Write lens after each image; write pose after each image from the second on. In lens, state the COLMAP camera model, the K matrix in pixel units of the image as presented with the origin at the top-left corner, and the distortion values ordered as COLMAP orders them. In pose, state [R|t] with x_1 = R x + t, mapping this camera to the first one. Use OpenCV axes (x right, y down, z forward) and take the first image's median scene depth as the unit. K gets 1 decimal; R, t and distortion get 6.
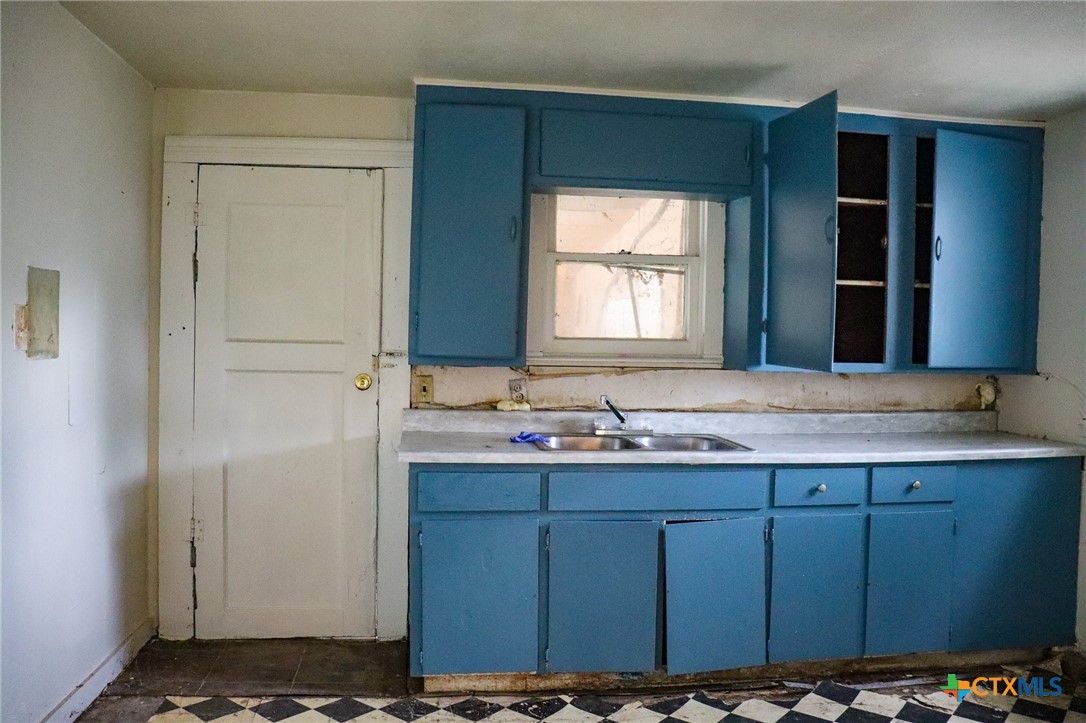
lens RADIAL K [[895.1, 0, 542.3], [0, 895.1, 348.1], [0, 0, 1]] dist [-0.189787, 0.181208]
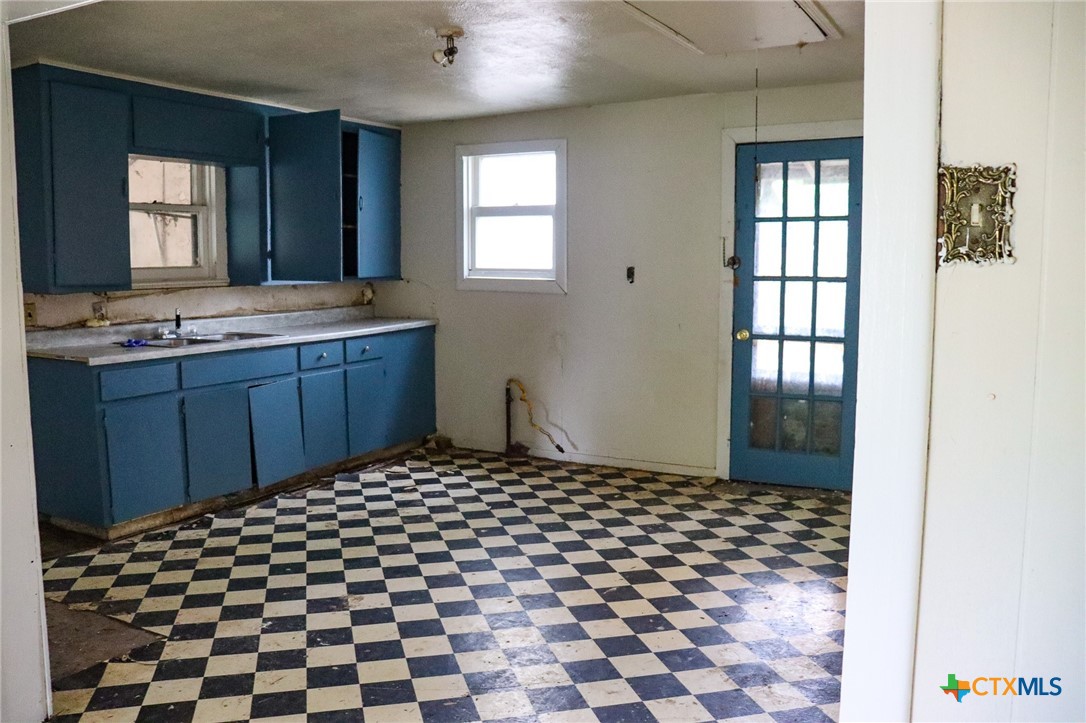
lens RADIAL K [[895.1, 0, 542.3], [0, 895.1, 348.1], [0, 0, 1]] dist [-0.189787, 0.181208]
pose [[0.600448, -0.102103, 0.793118, -0.637110], [0.034273, 0.994190, 0.102041, -0.003636], [-0.798929, -0.034087, 0.600459, -0.252108]]
